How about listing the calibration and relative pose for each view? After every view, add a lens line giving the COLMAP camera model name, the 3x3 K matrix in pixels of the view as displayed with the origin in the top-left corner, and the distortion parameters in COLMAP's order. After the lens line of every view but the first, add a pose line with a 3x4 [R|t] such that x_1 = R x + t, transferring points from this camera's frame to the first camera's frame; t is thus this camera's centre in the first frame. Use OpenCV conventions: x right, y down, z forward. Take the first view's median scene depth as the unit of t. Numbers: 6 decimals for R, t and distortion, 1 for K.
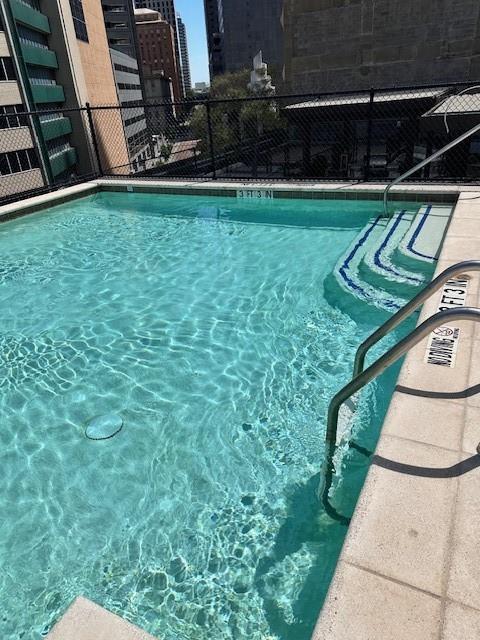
lens RADIAL K [[441.6, 0, 239.3], [0, 441.6, 315.5], [0, 0, 1]] dist [-0.000309, -0.005017]
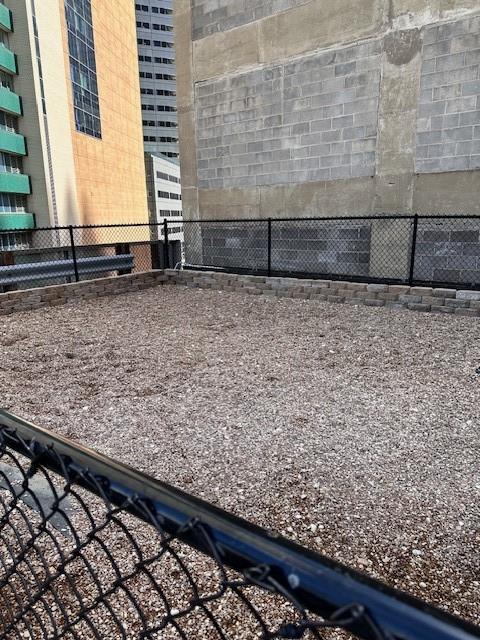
lens RADIAL K [[441.6, 0, 240.8], [0, 441.6, 321.0], [0, 0, 1]] dist [-0.000309, -0.005017]
pose [[0.984479, 0.098160, -0.145485, 0.169279], [-0.129074, 0.966643, -0.221225, -0.220321], [0.118917, 0.236569, 0.964310, 0.532315]]
